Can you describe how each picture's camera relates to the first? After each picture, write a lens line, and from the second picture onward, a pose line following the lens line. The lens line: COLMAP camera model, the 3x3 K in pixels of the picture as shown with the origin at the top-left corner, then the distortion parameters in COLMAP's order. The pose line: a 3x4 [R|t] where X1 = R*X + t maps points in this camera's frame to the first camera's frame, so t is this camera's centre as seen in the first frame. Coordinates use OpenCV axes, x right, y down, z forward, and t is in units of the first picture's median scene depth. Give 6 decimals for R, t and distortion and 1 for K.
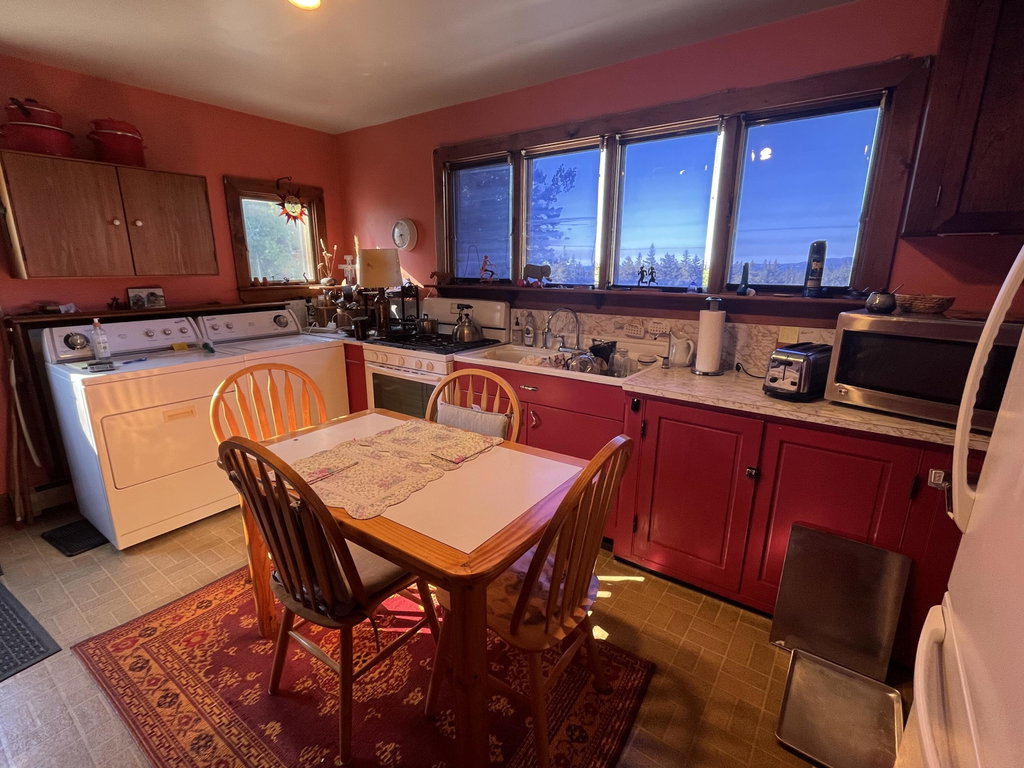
lens RADIAL K [[481.3, 0, 504.6], [0, 481.3, 388.3], [0, 0, 1]] dist [0.005991, 0.000671]
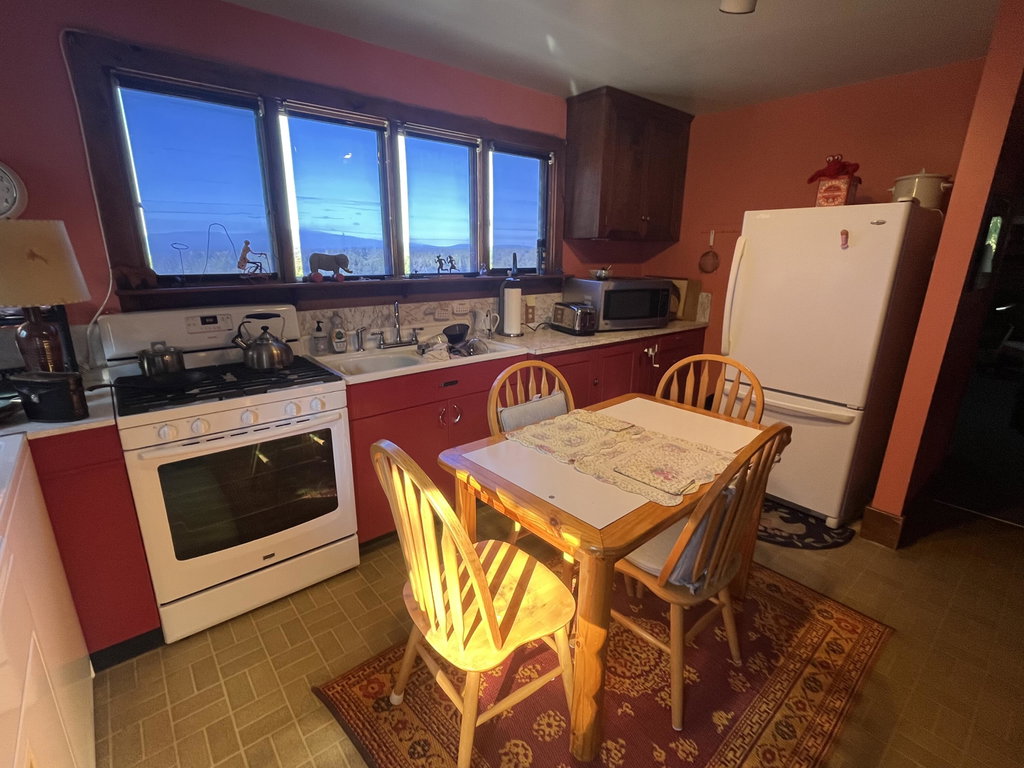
lens RADIAL K [[481.3, 0, 506.3], [0, 481.3, 387.7], [0, 0, 1]] dist [0.005991, 0.000671]
pose [[0.230989, -0.265908, 0.935915, -0.806318], [0.237084, 0.948317, 0.210918, -0.164832], [-0.943629, 0.173171, 0.282093, 0.608625]]
